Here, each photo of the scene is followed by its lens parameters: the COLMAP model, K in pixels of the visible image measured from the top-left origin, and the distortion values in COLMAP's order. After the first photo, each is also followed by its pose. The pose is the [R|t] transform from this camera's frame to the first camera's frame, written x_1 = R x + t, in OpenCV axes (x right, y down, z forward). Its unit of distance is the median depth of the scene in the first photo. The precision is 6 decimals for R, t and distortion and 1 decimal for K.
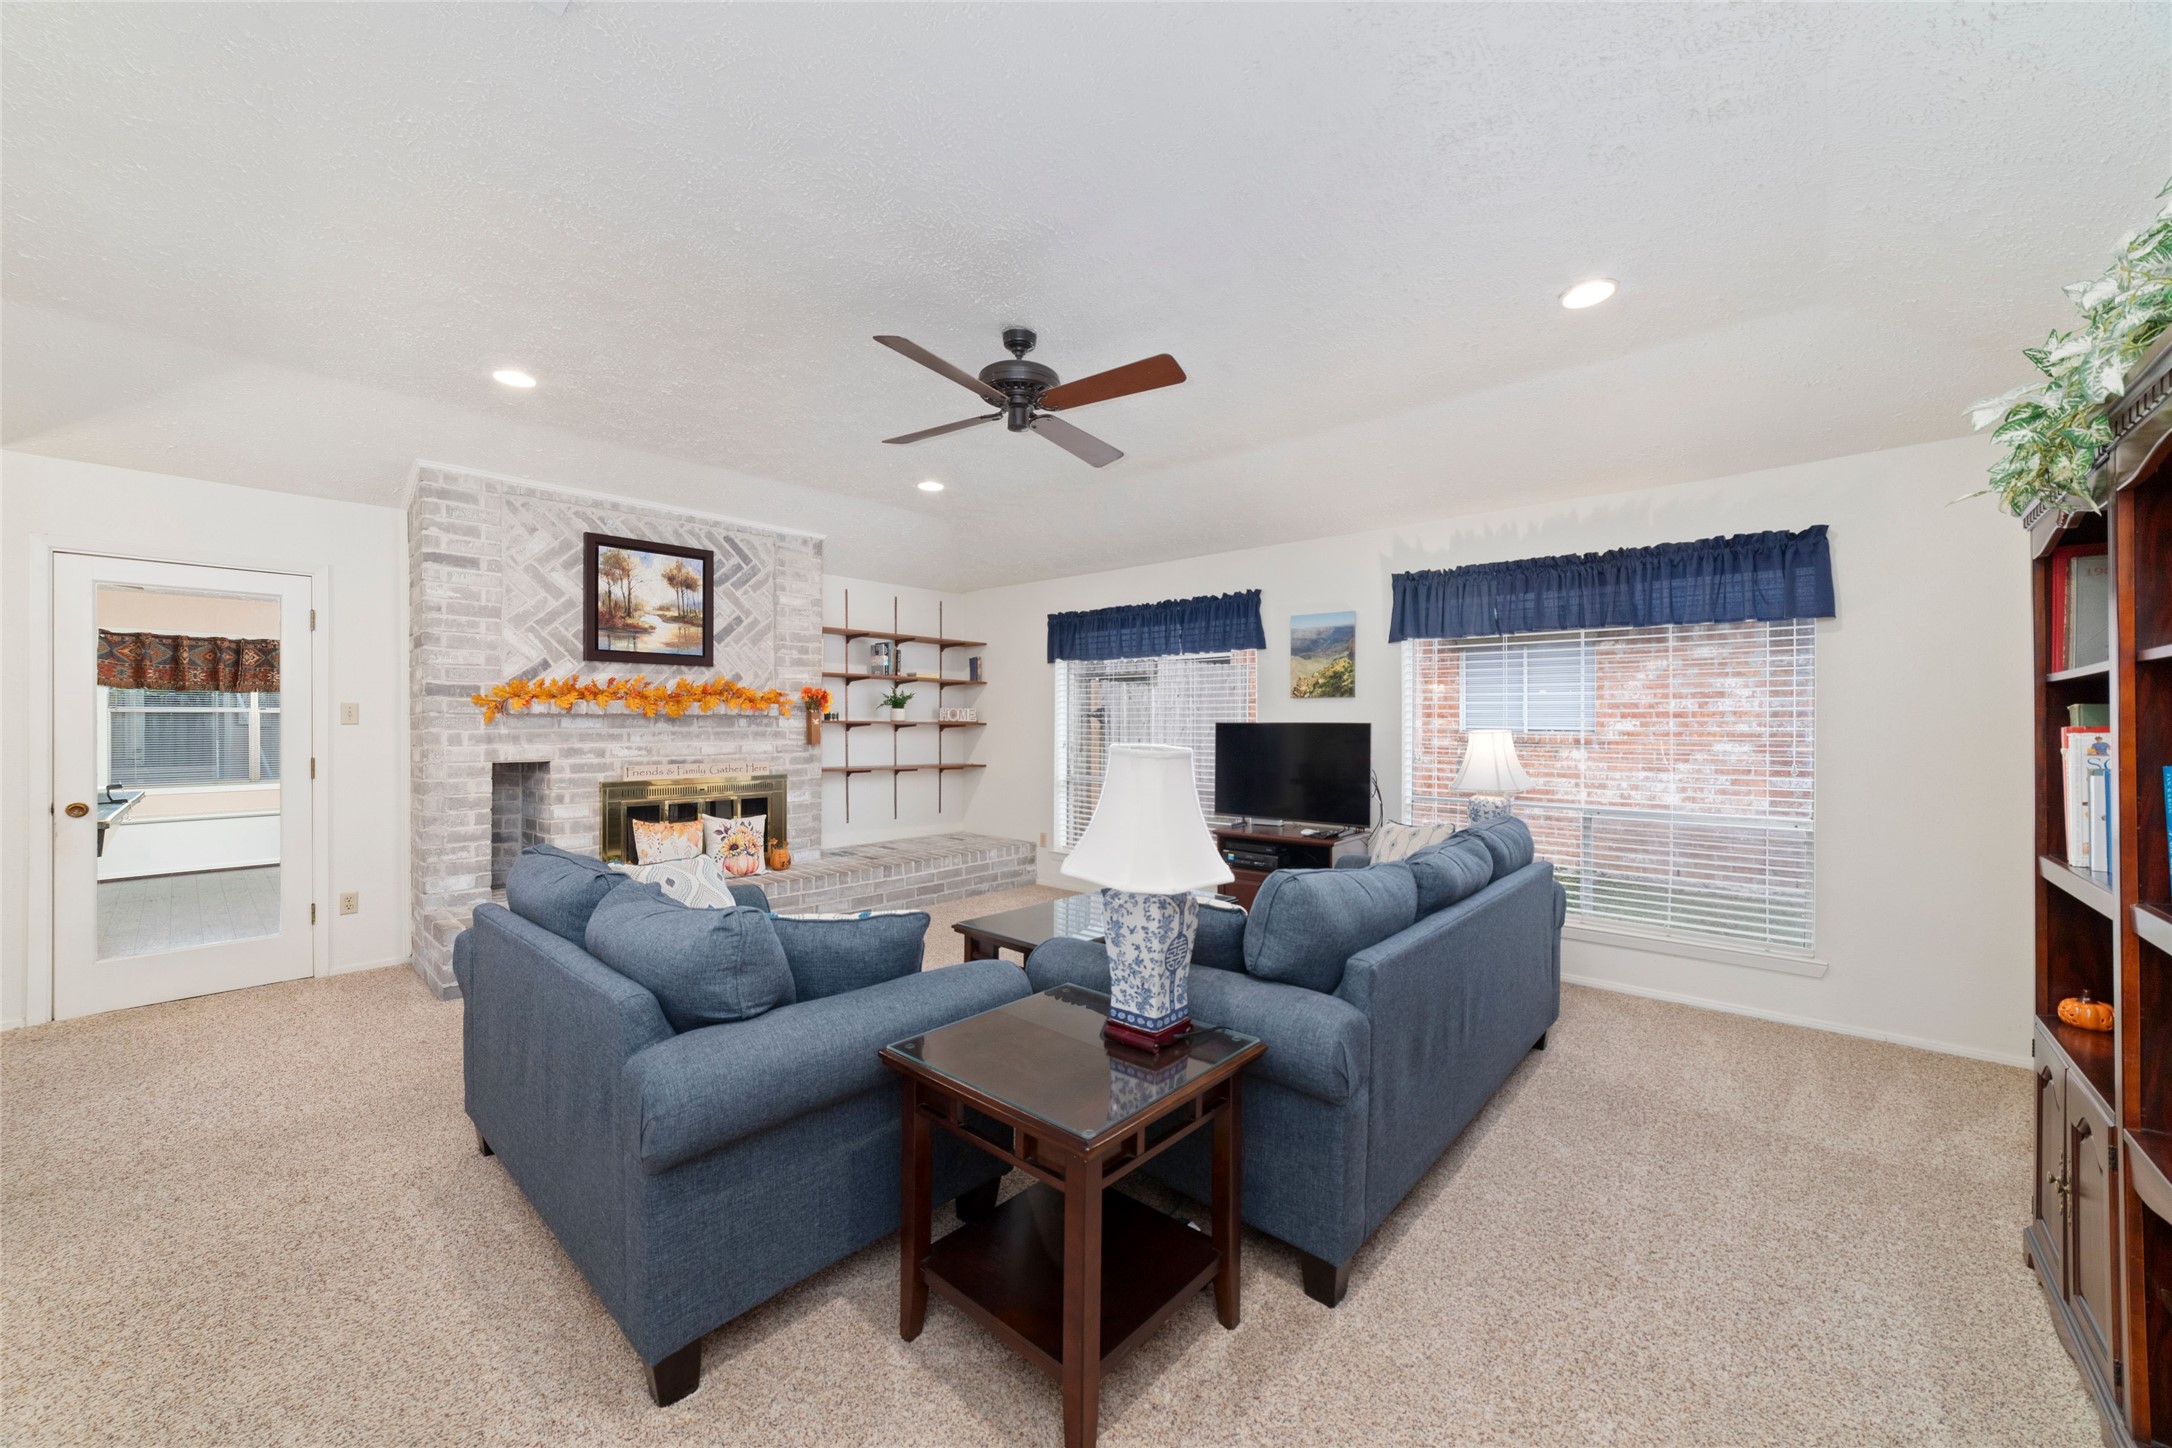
lens RADIAL K [[829.1, 0, 1089.9], [0, 829.1, 718.5], [0, 0, 1]] dist [-0.014325, 0.003935]
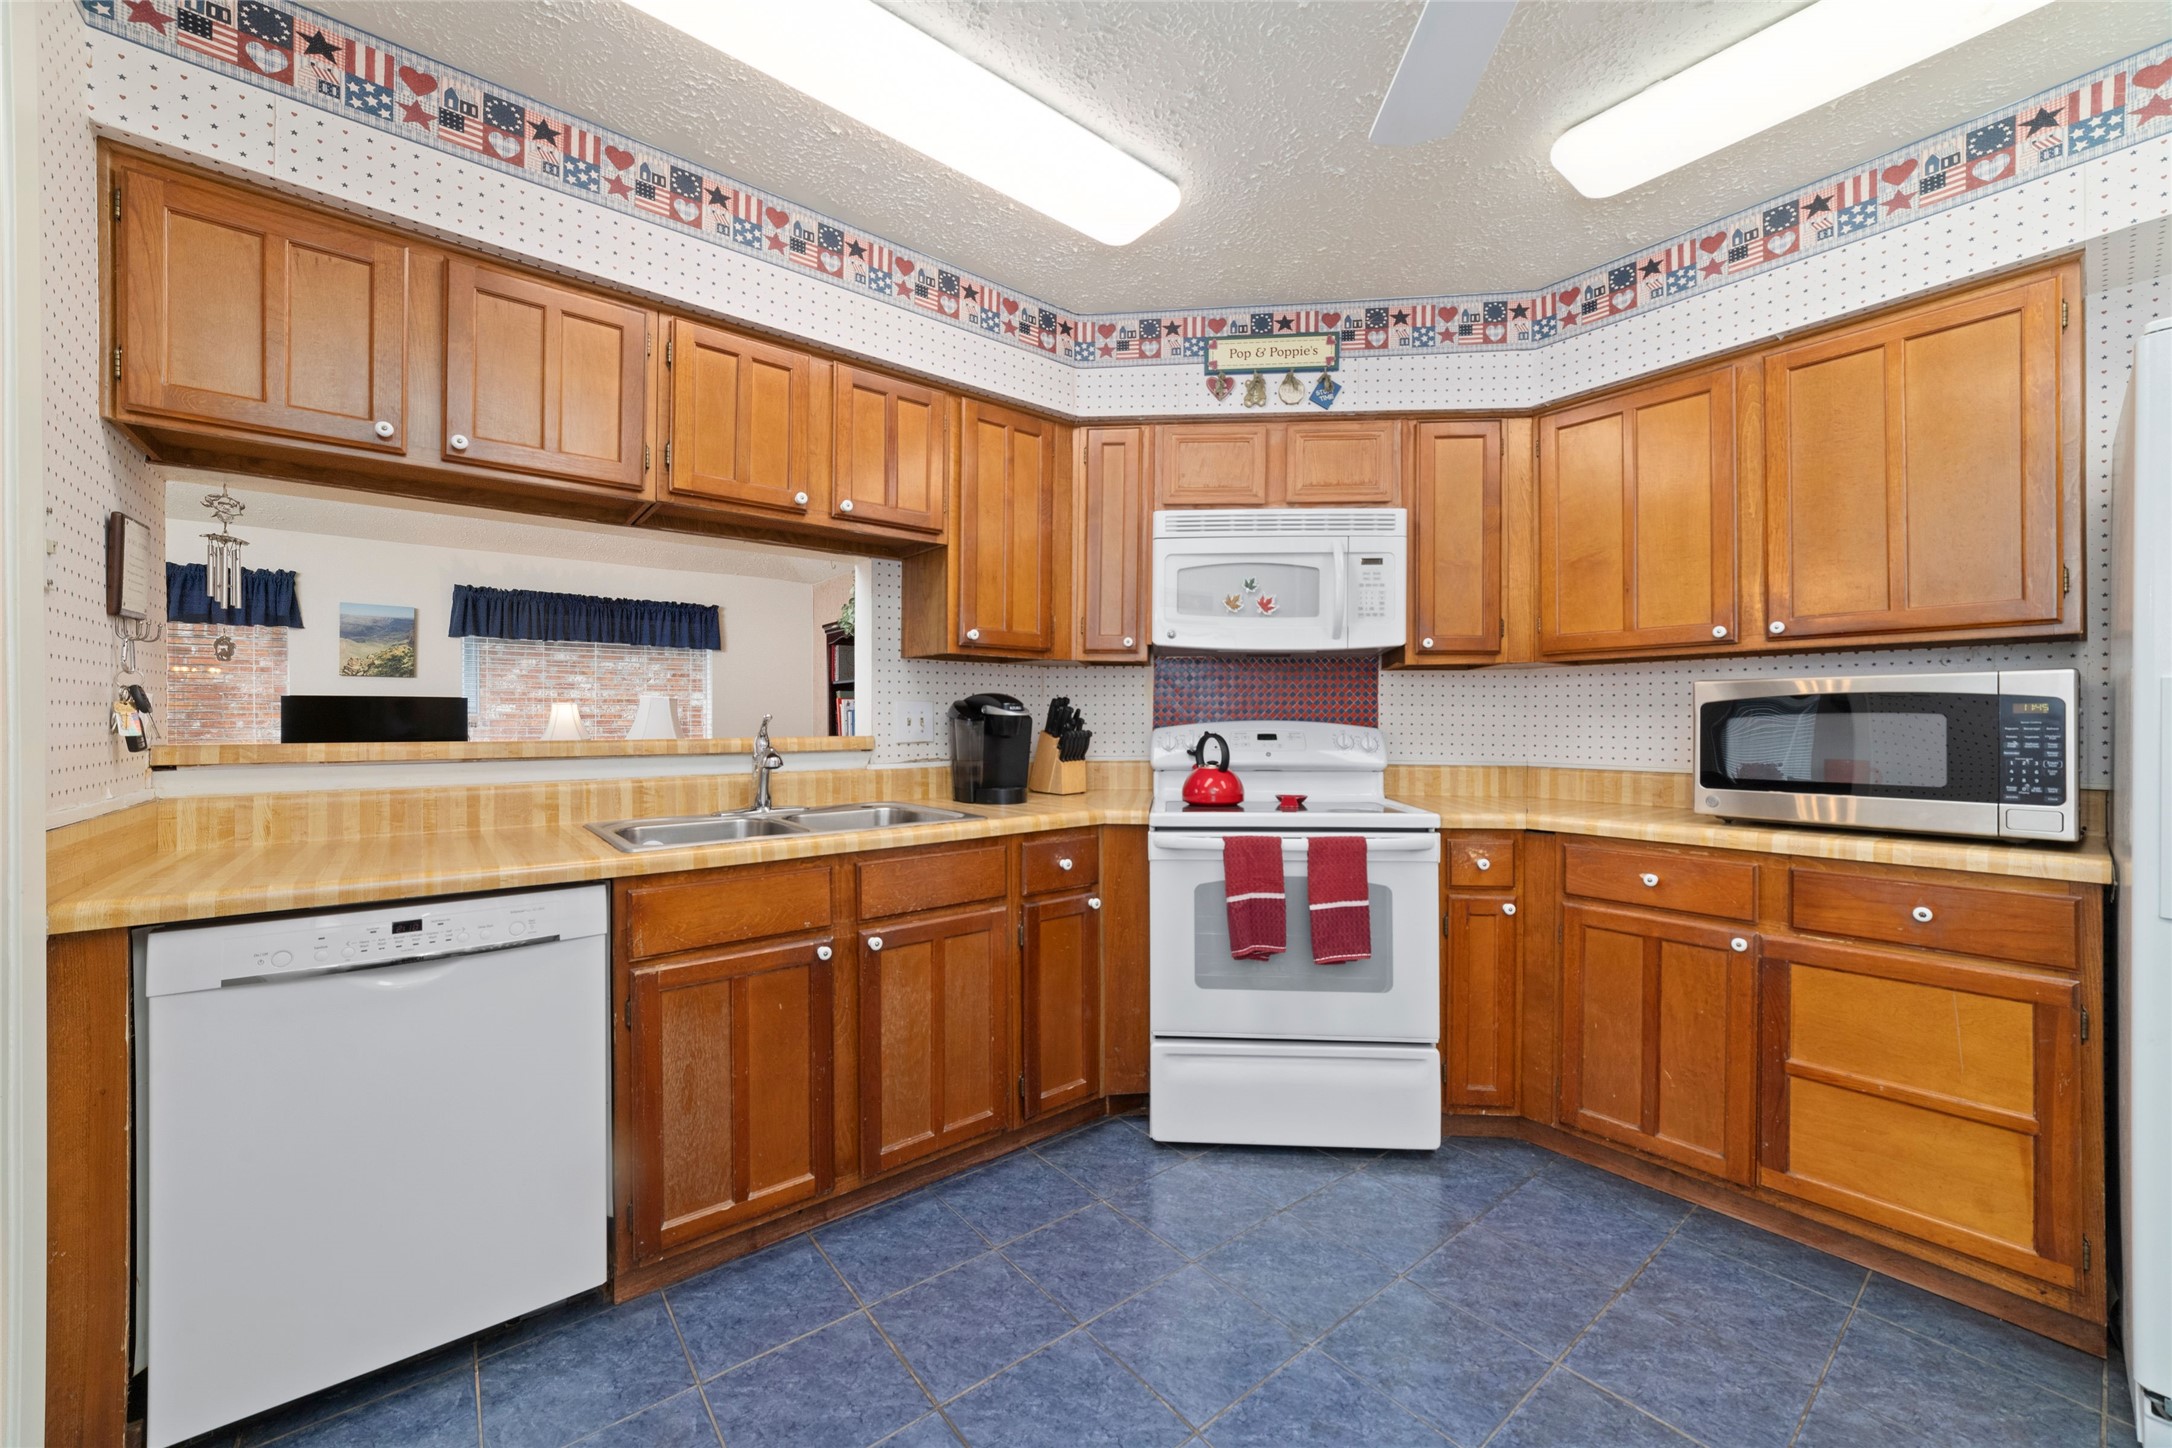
lens RADIAL K [[829.1, 0, 1090.2], [0, 829.1, 722.1], [0, 0, 1]] dist [-0.014325, 0.003935]
pose [[0.163243, -0.005783, 0.986569, -0.685478], [-0.002195, 0.999978, 0.006224, 0.028920], [-0.986584, -0.003182, 0.163226, -0.179018]]
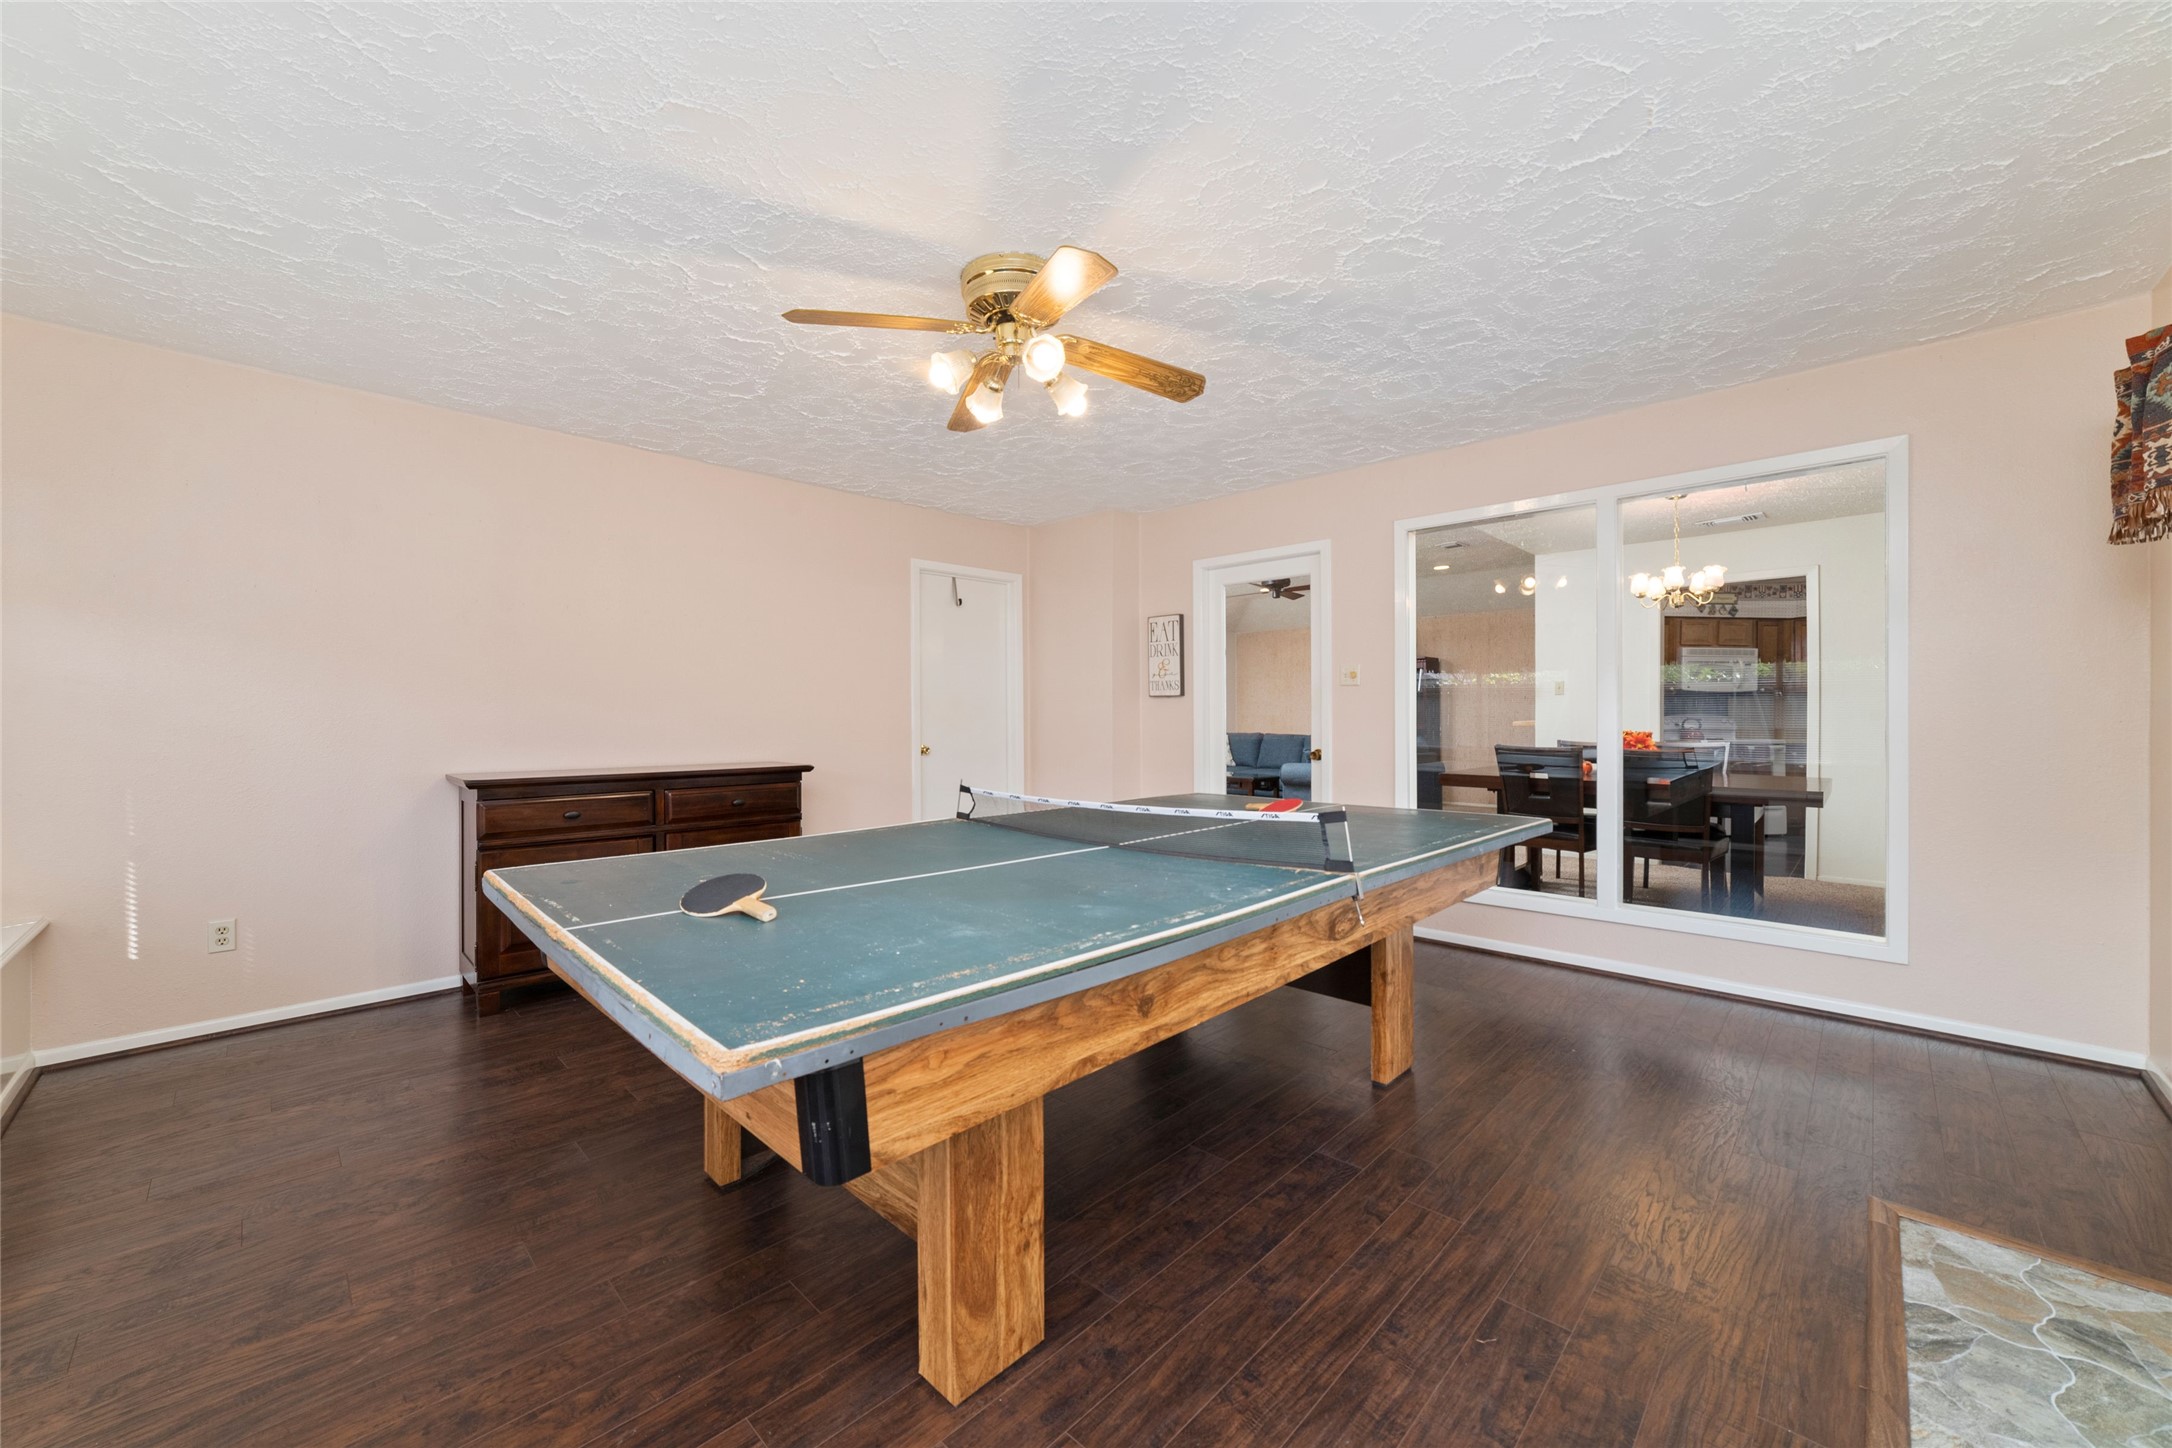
lens RADIAL K [[829.1, 0, 1082.2], [0, 829.1, 723.6], [0, 0, 1]] dist [-0.014325, 0.003935]
pose [[0.053968, -0.002112, 0.998540, -1.804109], [-0.007607, 0.999968, 0.002526, 0.056199], [-0.998514, -0.007732, 0.053950, 0.908152]]
